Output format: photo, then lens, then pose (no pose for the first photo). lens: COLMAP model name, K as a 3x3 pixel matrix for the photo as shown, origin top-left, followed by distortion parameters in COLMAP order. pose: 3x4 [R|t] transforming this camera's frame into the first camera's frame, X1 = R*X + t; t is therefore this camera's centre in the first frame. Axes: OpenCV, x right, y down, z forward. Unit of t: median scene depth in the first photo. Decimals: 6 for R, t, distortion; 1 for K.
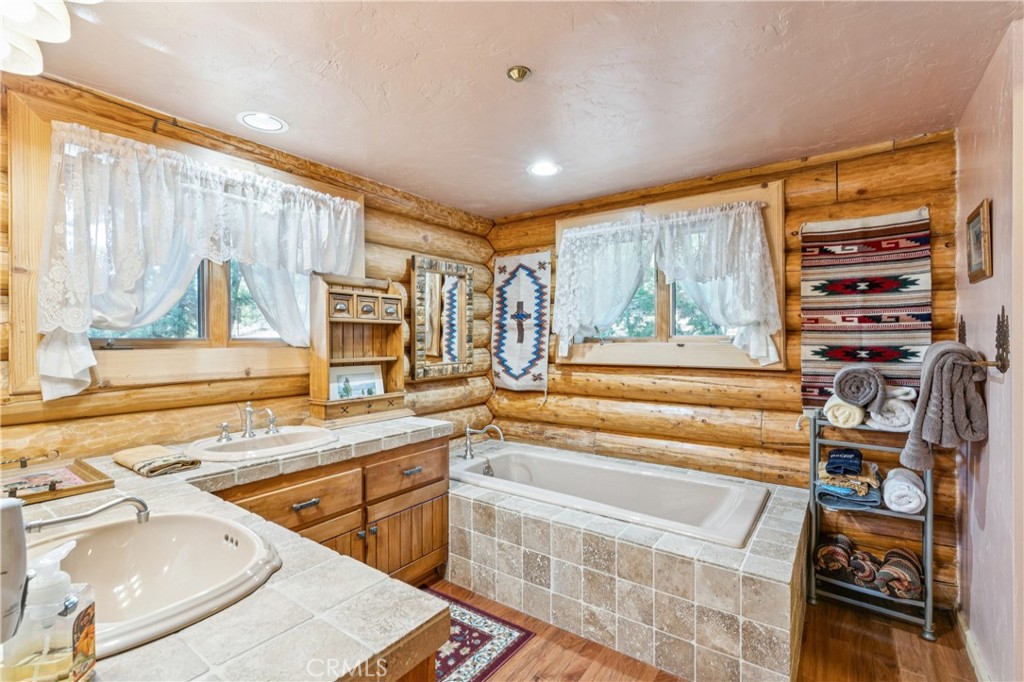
lens RADIAL K [[461.9, 0, 512.0], [0, 461.9, 339.5], [0, 0, 1]] dist [-0.003494, 0.000199]
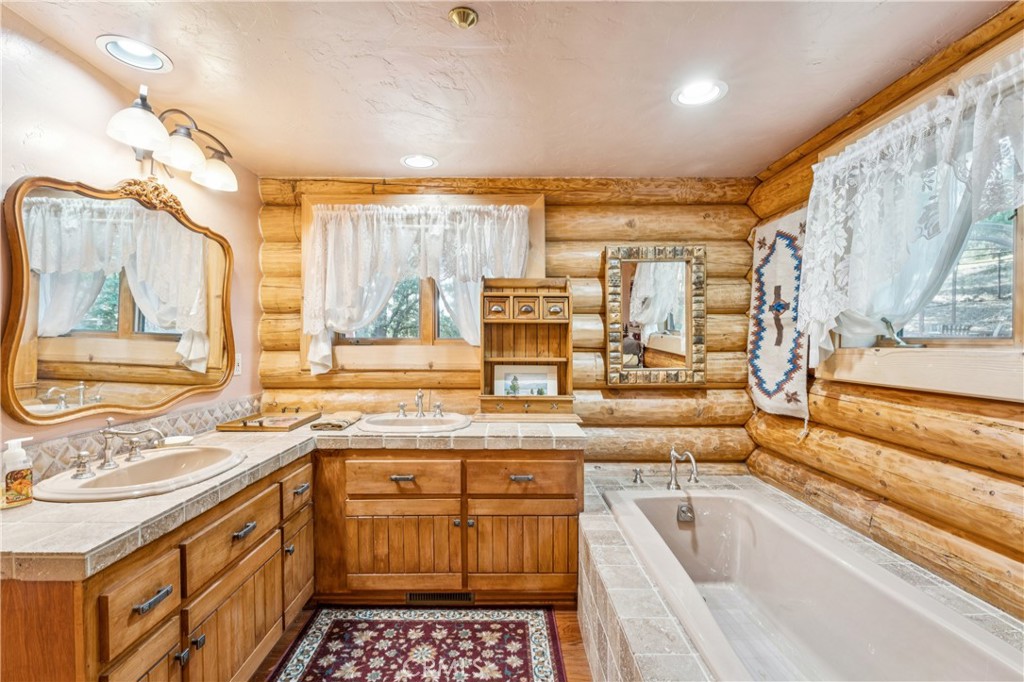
lens RADIAL K [[461.9, 0, 509.6], [0, 461.9, 344.4], [0, 0, 1]] dist [-0.003494, 0.000199]
pose [[0.587225, 0.012291, -0.809331, 0.450357], [-0.004390, 0.999918, 0.012000, -0.001202], [0.809412, -0.003494, 0.587231, 0.353647]]
